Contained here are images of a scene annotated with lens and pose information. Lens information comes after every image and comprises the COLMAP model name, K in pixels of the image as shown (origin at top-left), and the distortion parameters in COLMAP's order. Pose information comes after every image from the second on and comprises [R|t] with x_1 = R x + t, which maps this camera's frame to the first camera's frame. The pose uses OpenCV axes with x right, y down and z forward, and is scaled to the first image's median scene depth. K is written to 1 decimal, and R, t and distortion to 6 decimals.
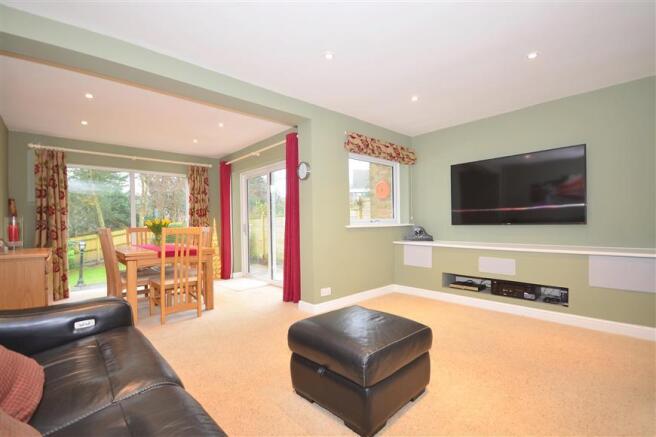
lens RADIAL K [[292.8, 0, 332.5], [0, 292.8, 222.6], [0, 0, 1]] dist [-0.005070, -0.002875]
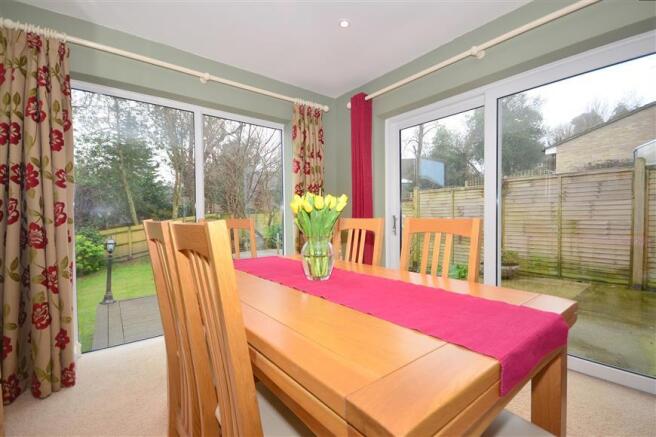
lens RADIAL K [[292.8, 0, 324.9], [0, 292.8, 217.3], [0, 0, 1]] dist [-0.005070, -0.002875]
pose [[0.996390, 0.005004, -0.084748, -0.514480], [-0.004491, 0.999970, 0.006253, 0.011971], [0.084777, -0.005850, 0.996383, 0.618979]]
